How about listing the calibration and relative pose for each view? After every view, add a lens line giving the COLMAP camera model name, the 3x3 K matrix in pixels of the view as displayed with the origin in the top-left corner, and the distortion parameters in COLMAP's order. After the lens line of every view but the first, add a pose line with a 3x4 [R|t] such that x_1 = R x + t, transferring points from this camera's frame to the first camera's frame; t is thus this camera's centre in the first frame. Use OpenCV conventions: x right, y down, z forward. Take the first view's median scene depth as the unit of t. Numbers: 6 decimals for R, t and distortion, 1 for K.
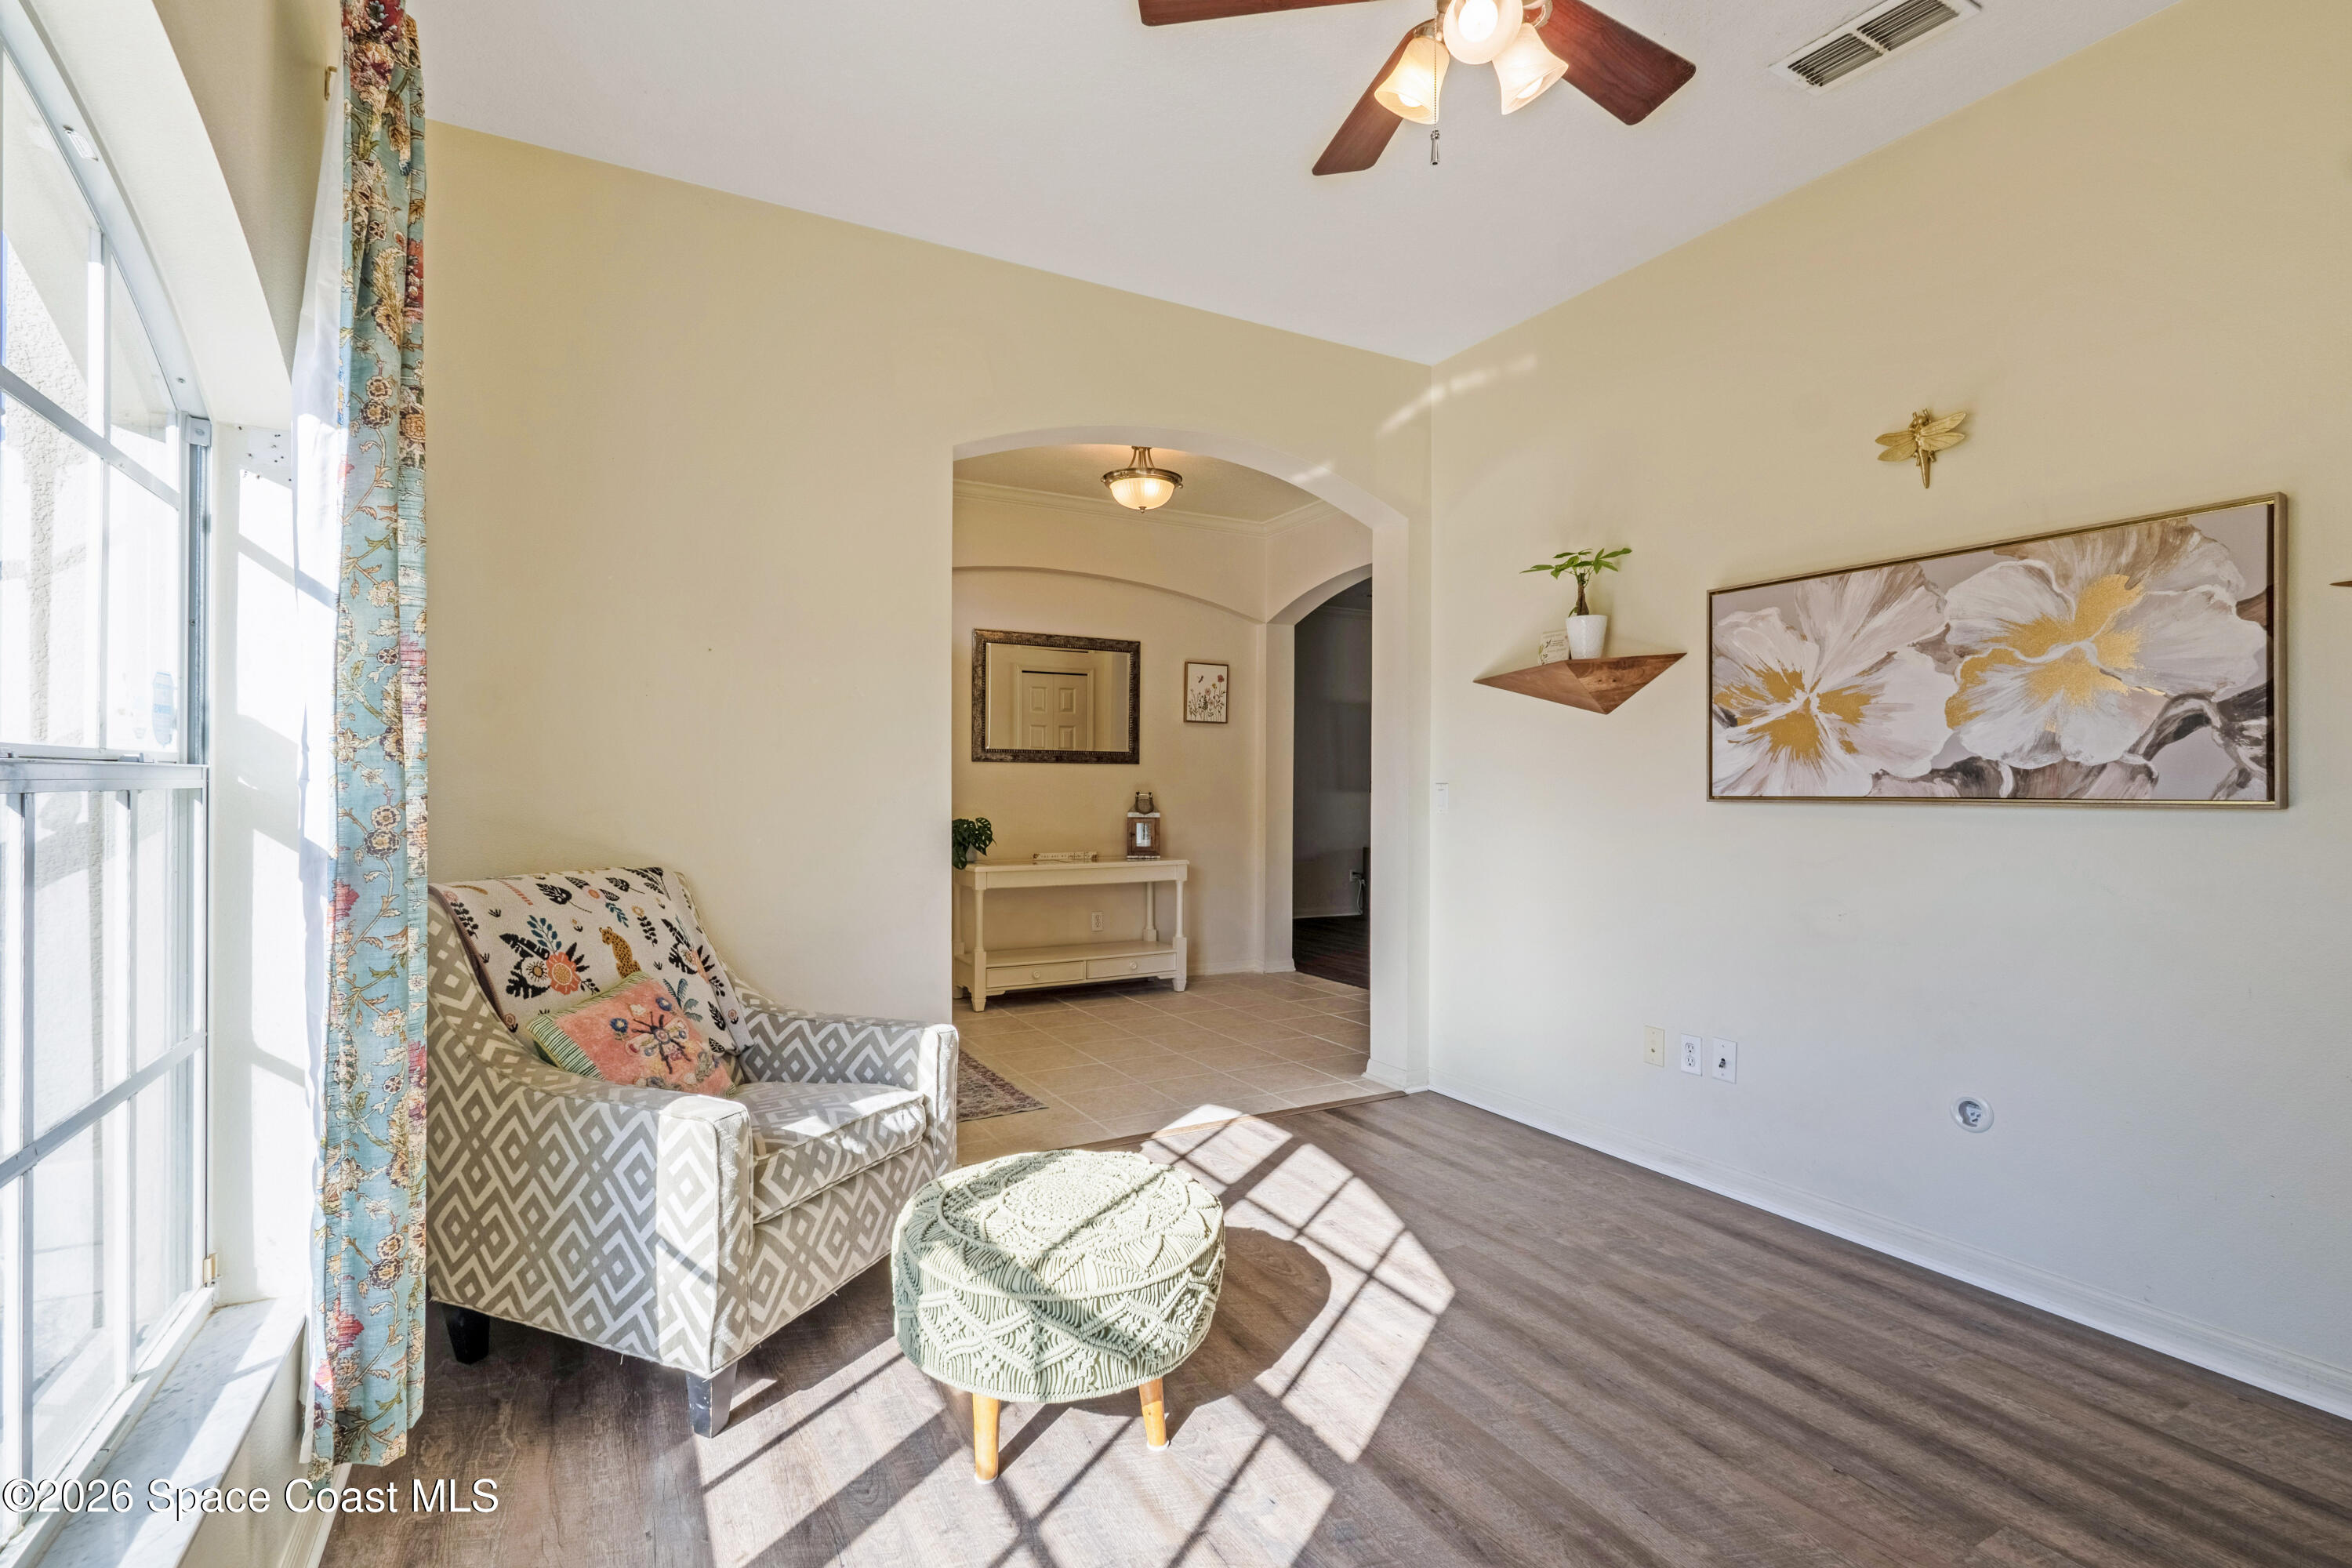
lens RADIAL K [[1081.9, 0, 1180.5], [0, 1081.9, 789.1], [0, 0, 1]] dist [0.002937, 0.000388]
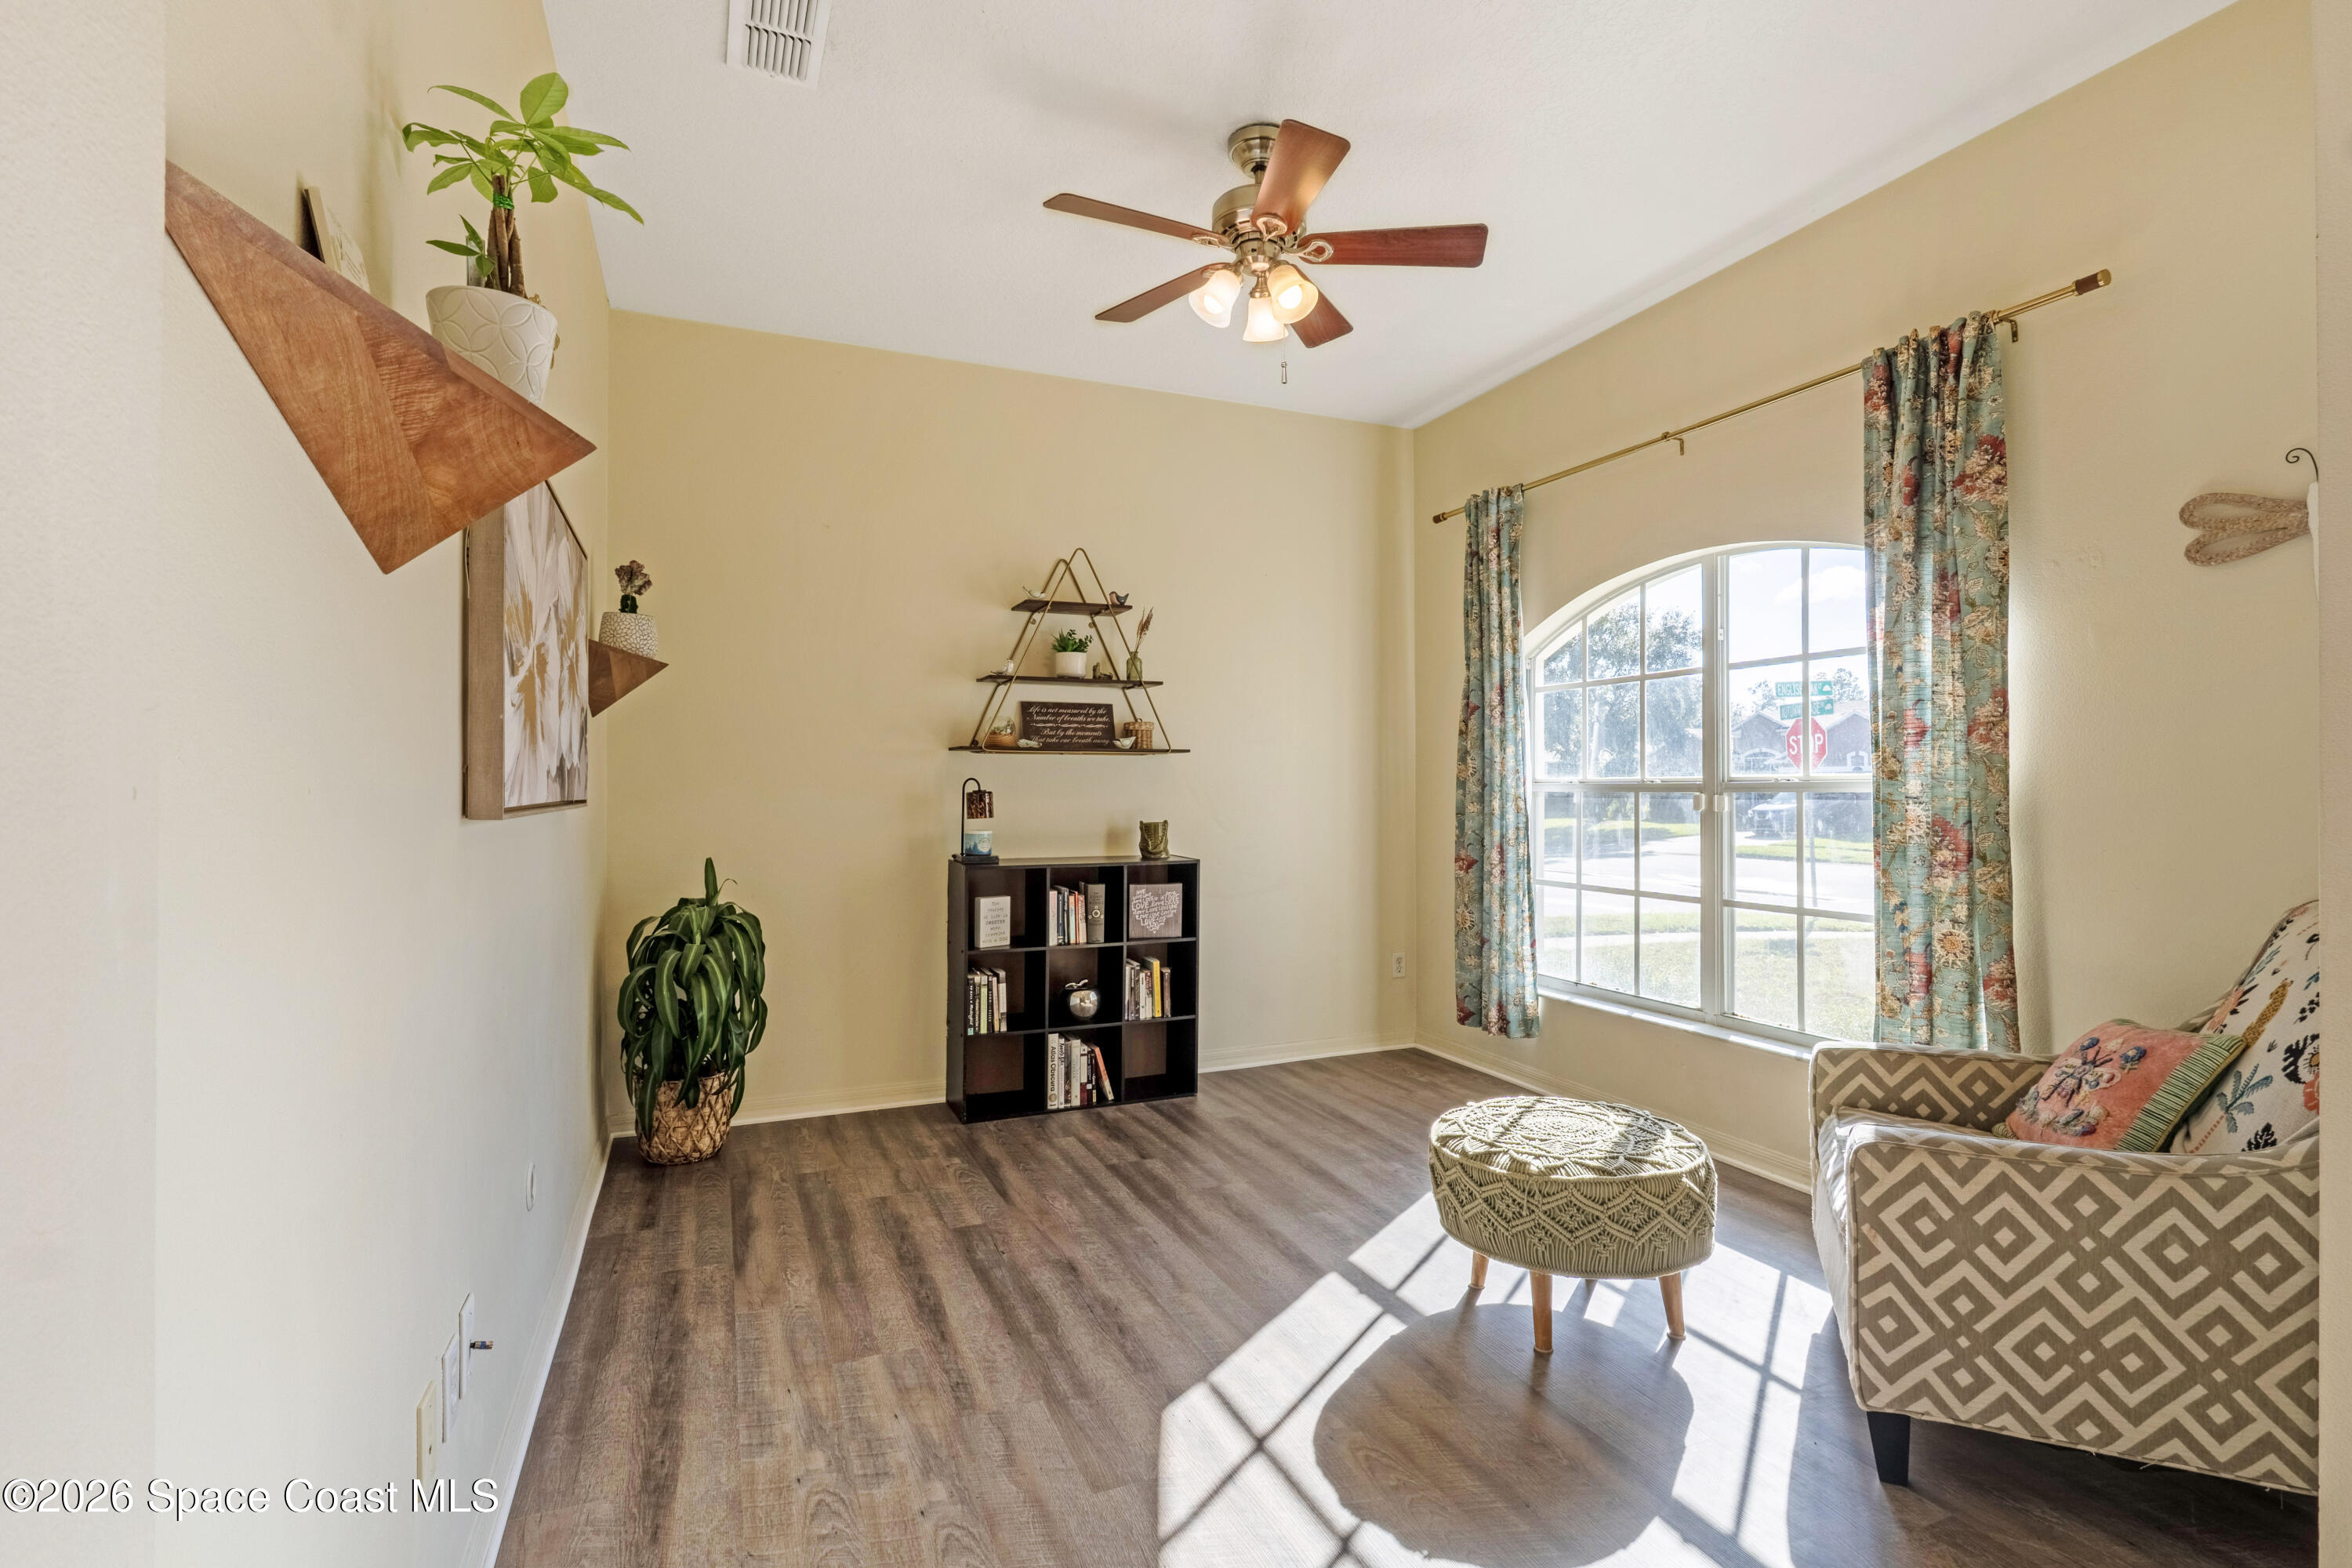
lens RADIAL K [[1081.9, 0, 1175.8], [0, 1081.9, 768.1], [0, 0, 1]] dist [0.002937, 0.000388]
pose [[-0.994234, 0.001092, 0.107223, 0.168425], [-0.000596, 0.999876, -0.015712, -0.007900], [-0.107227, -0.015686, -0.994111, 1.953456]]
